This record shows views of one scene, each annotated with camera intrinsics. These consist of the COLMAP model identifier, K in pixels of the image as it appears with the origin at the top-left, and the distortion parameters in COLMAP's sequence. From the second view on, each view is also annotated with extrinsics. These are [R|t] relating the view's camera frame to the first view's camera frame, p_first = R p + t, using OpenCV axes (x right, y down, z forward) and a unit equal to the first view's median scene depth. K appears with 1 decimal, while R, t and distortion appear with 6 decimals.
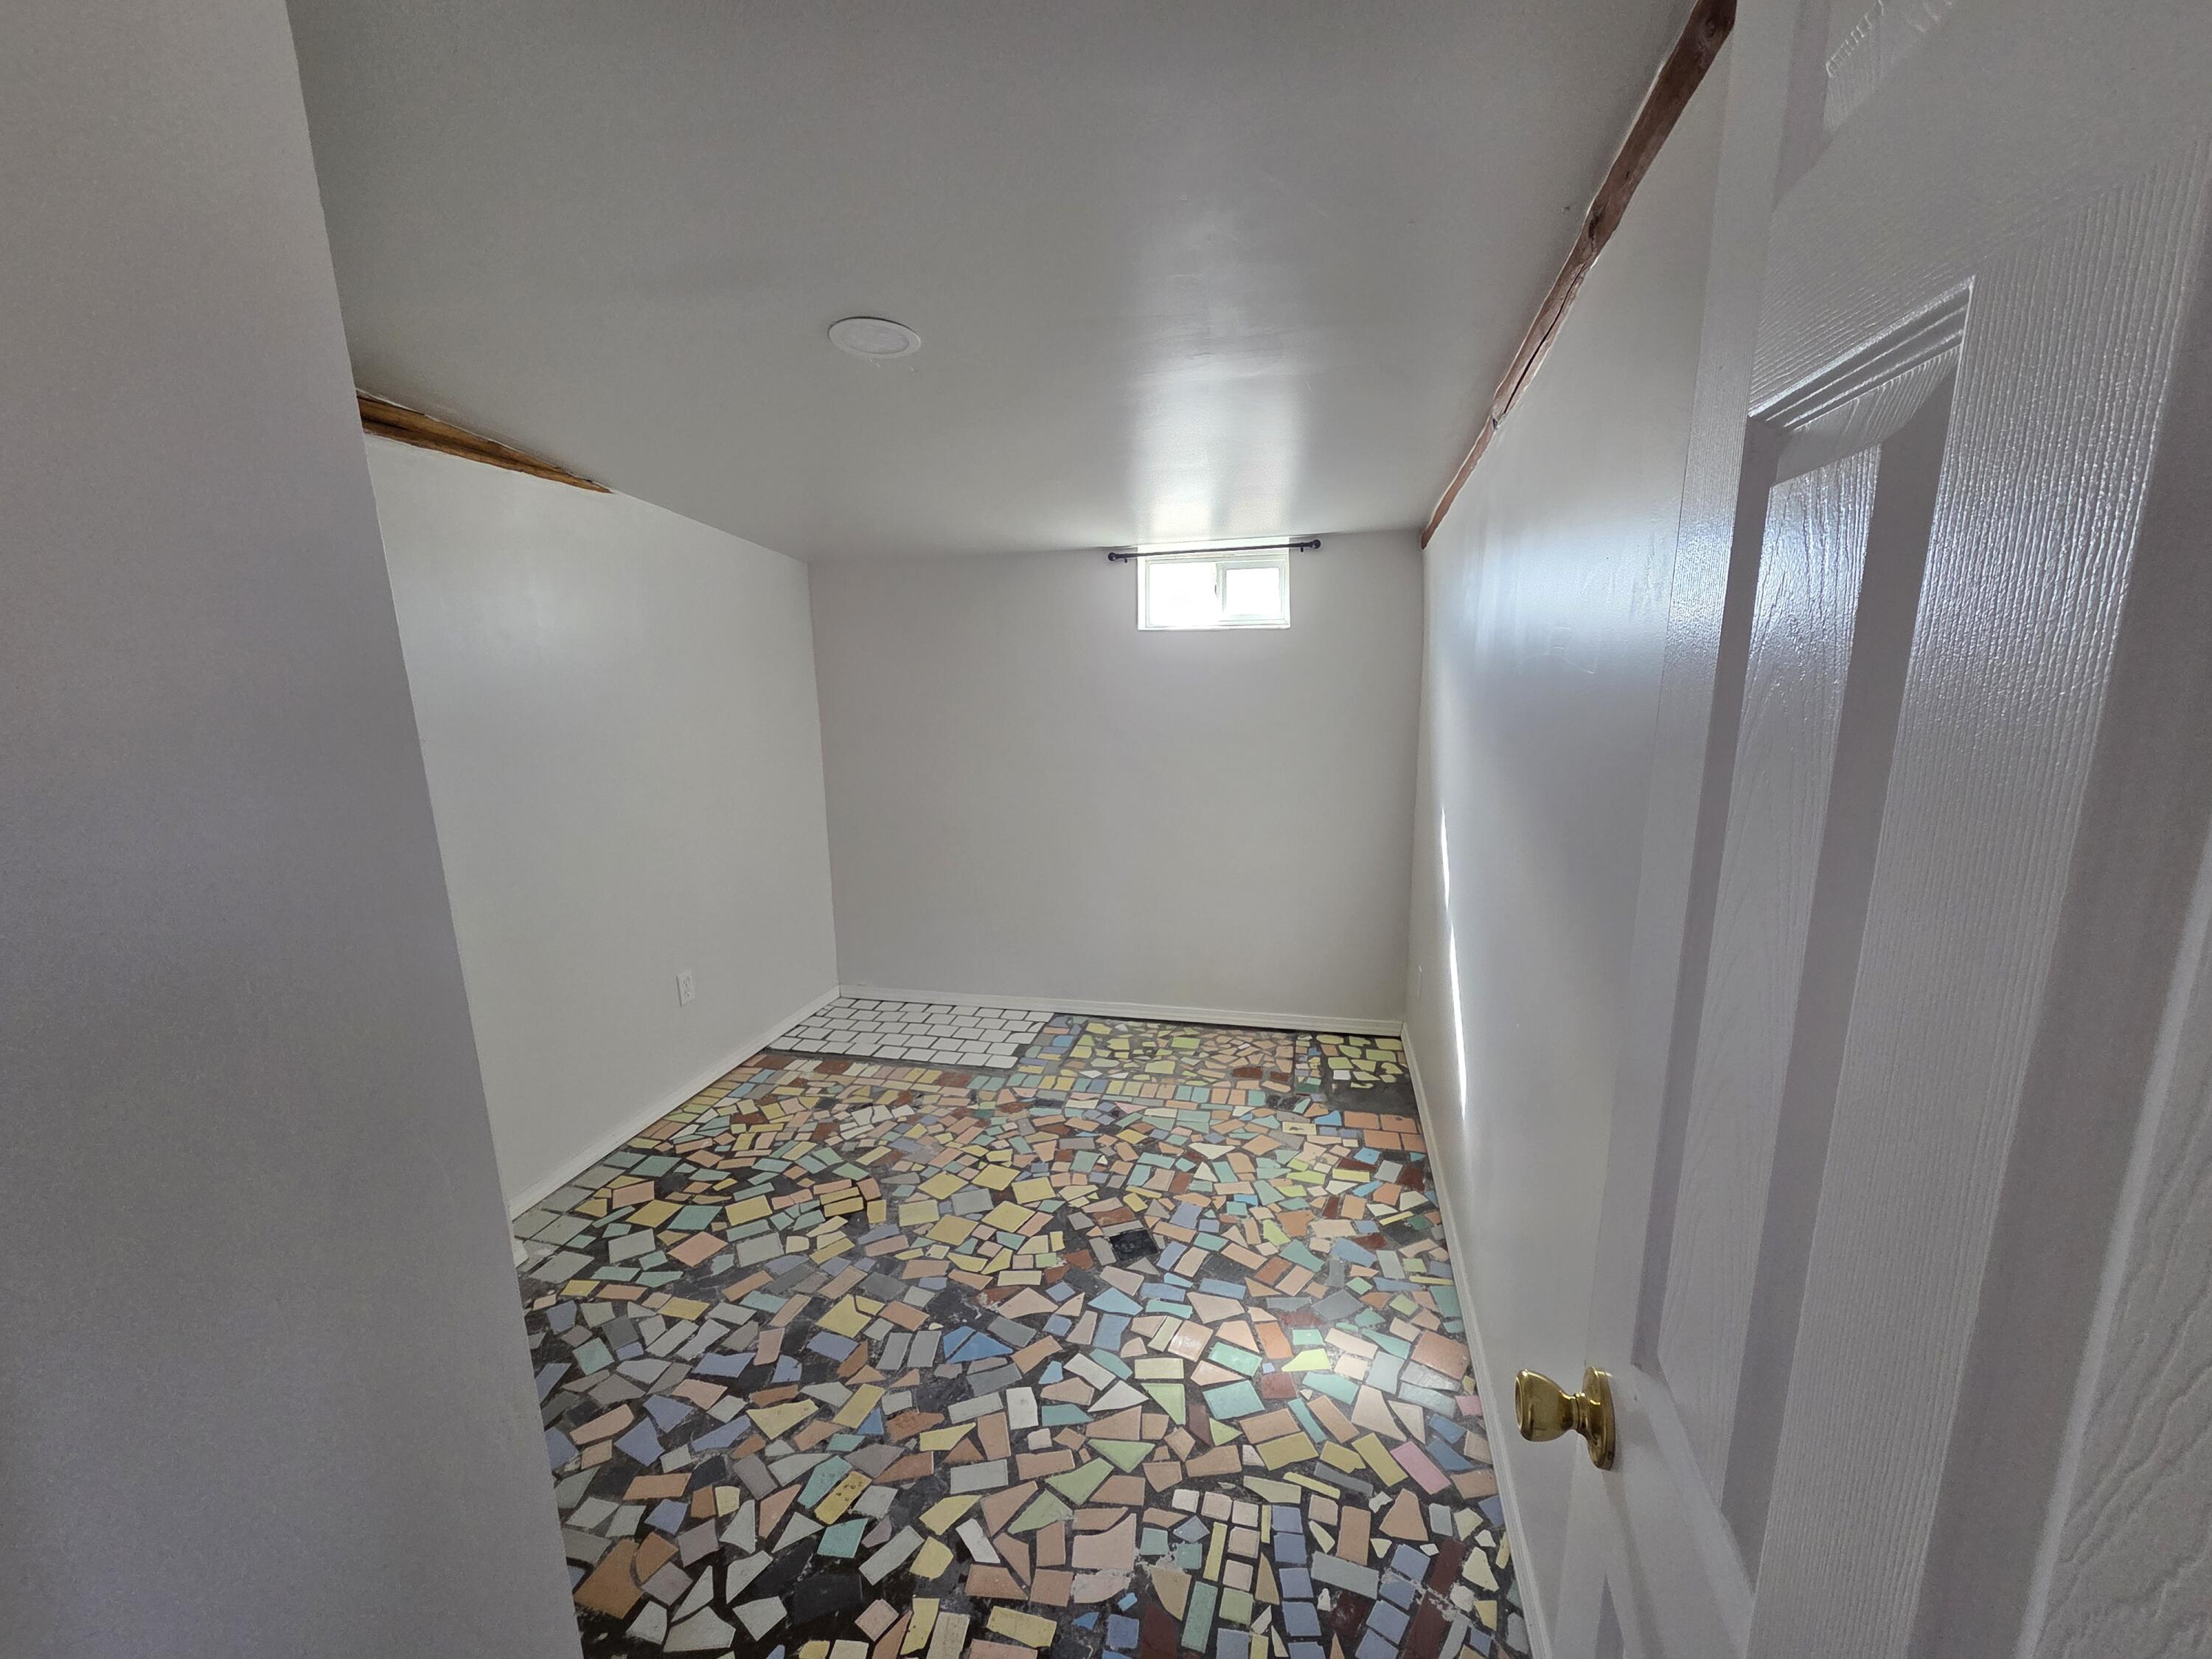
lens RADIAL K [[906.3, 0, 1116.9], [0, 906.3, 837.6], [0, 0, 1]] dist [0.001430, 0.000096]
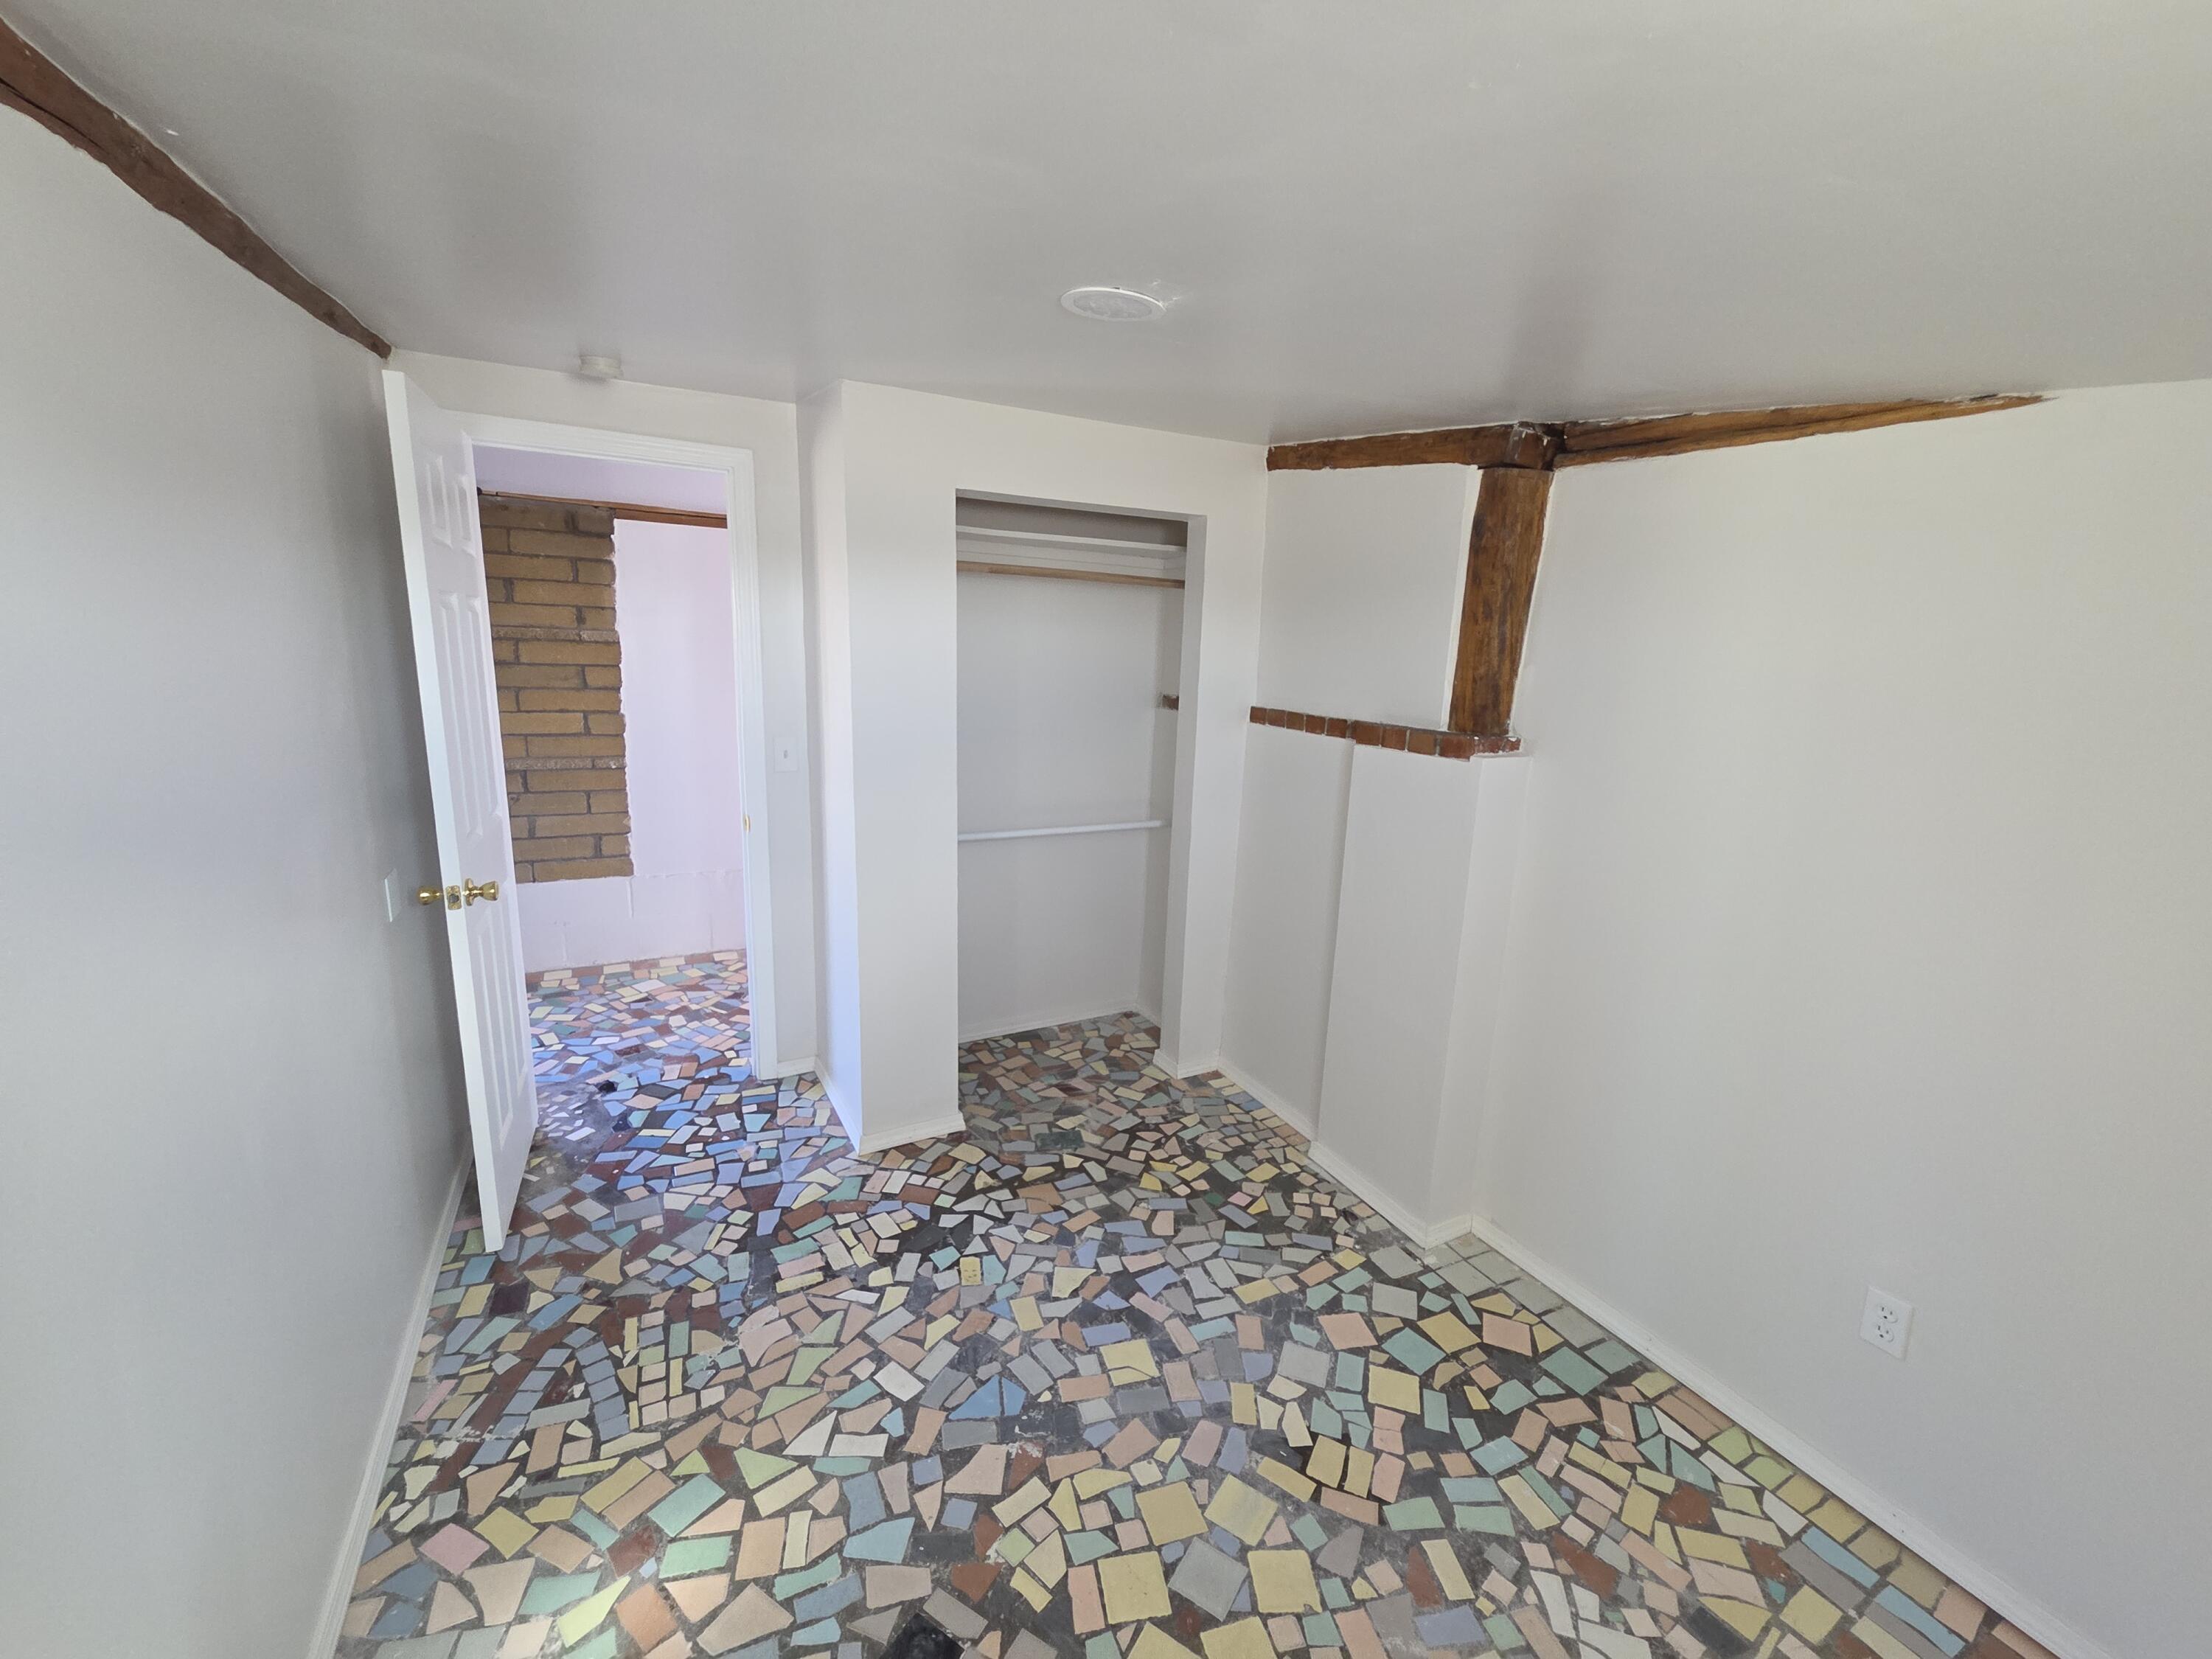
lens RADIAL K [[906.3, 0, 1114.7], [0, 906.3, 836.5], [0, 0, 1]] dist [0.001430, 0.000096]
pose [[-0.755505, 0.116686, -0.644667, 0.269165], [-0.160310, 0.921170, 0.354607, -0.319804], [0.635226, 0.371254, -0.677243, 1.417630]]
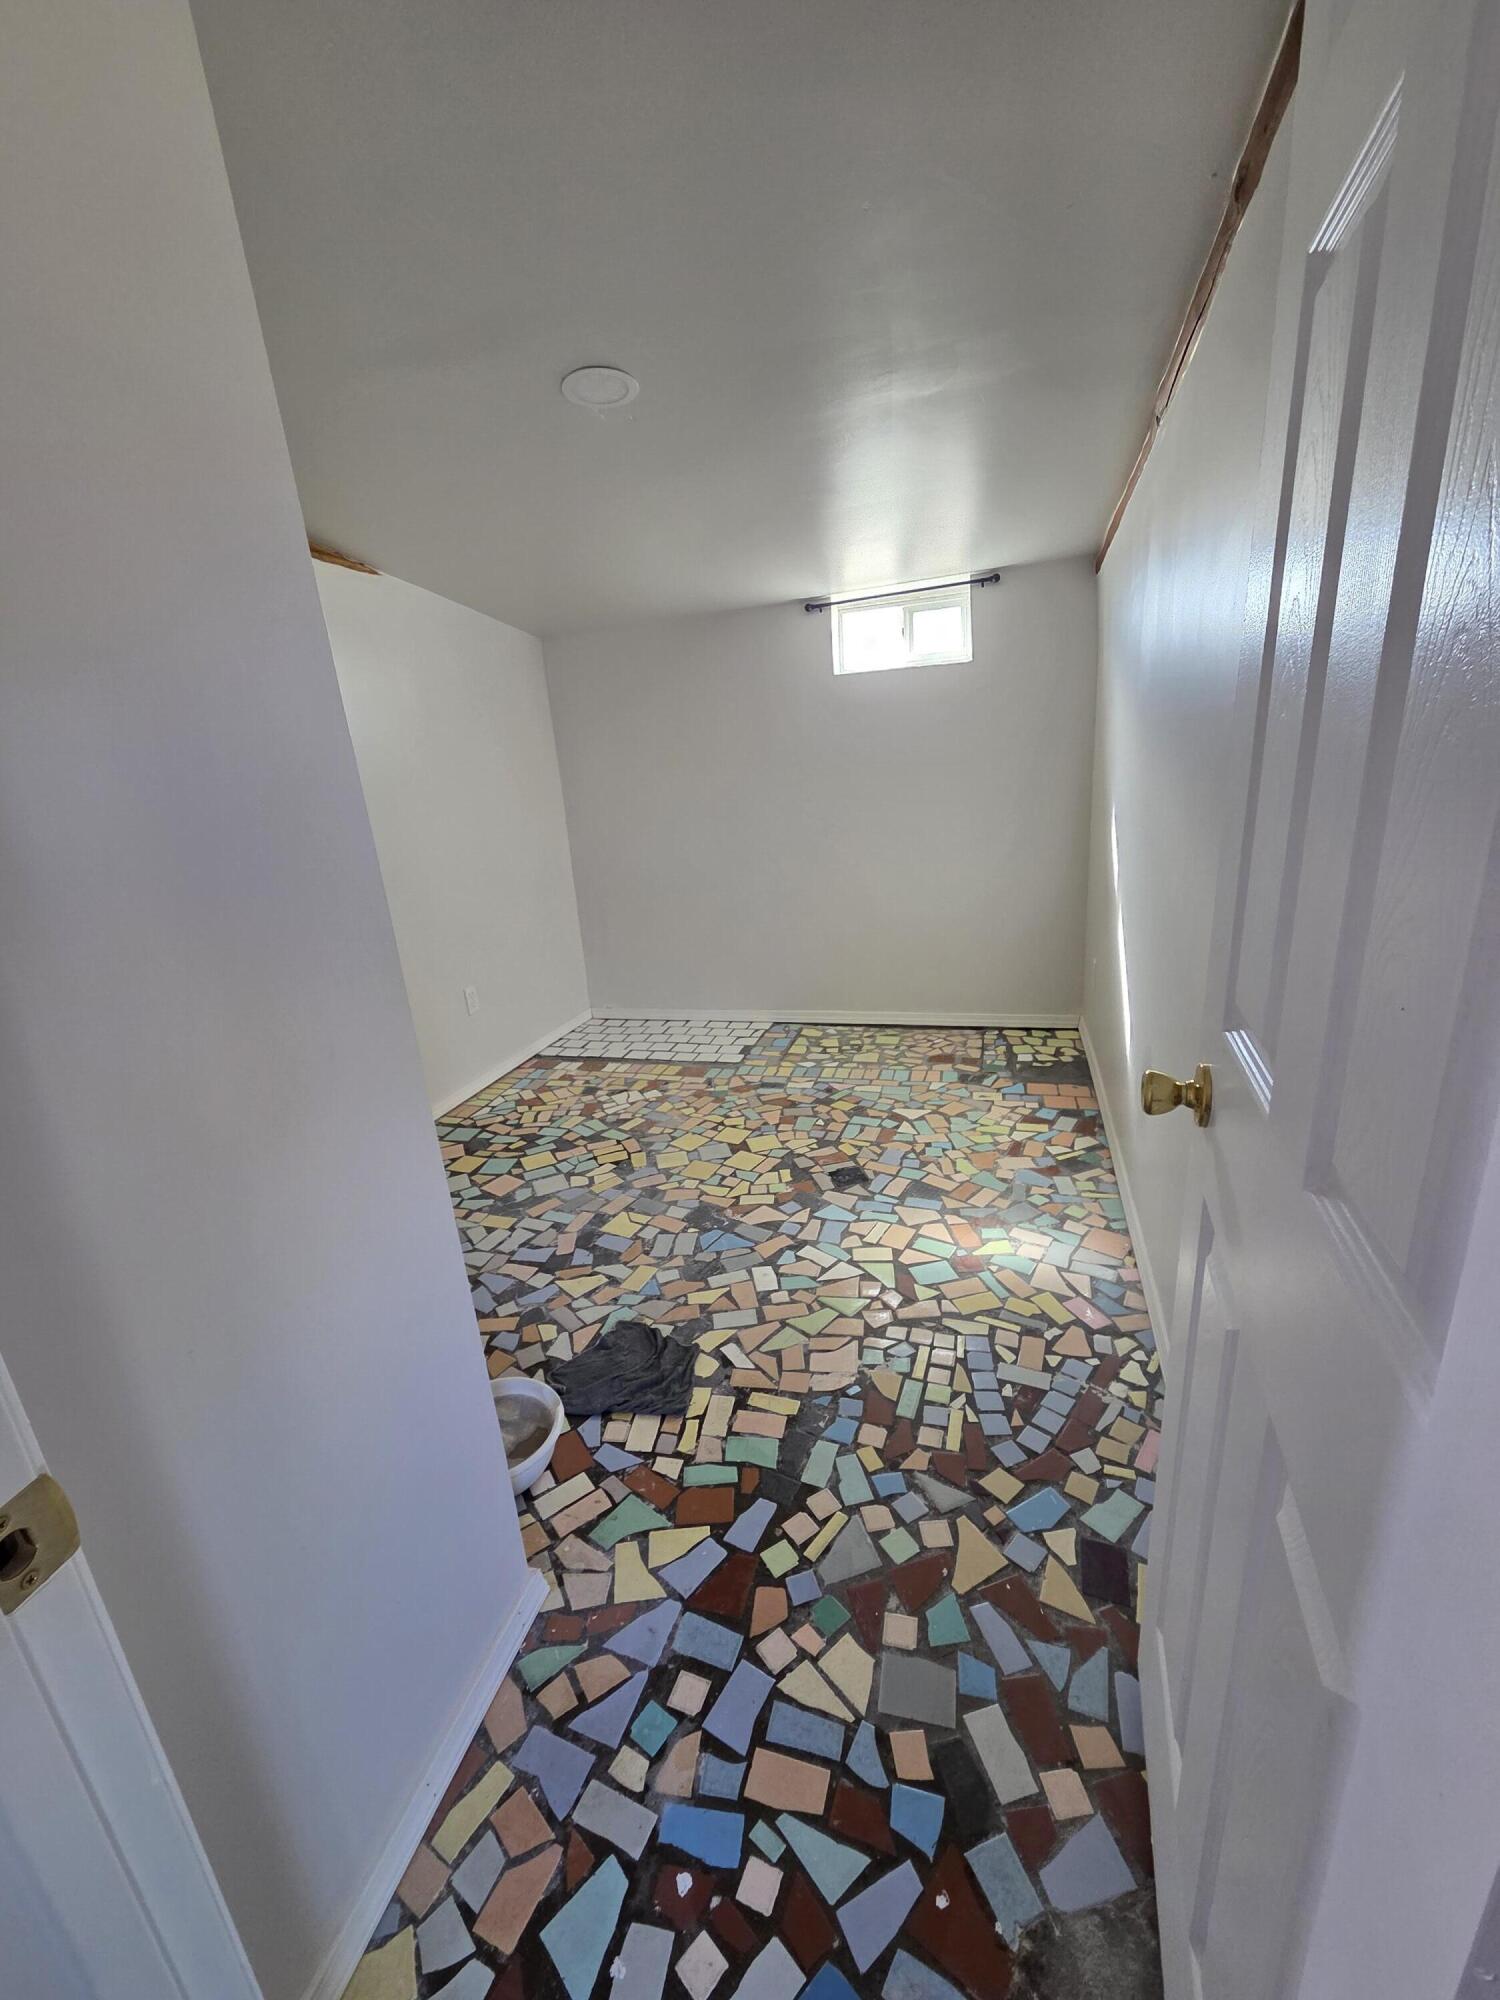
lens RADIAL K [[819.4, 0, 745.5], [0, 819.4, 1004.1], [0, 0, 1]] dist [0.001430, 0.000096]
pose [[0.995008, -0.035984, -0.093085, -0.009189], [0.045510, 0.993709, 0.102330, 0.109187], [0.088817, -0.106055, 0.990386, -0.088014]]
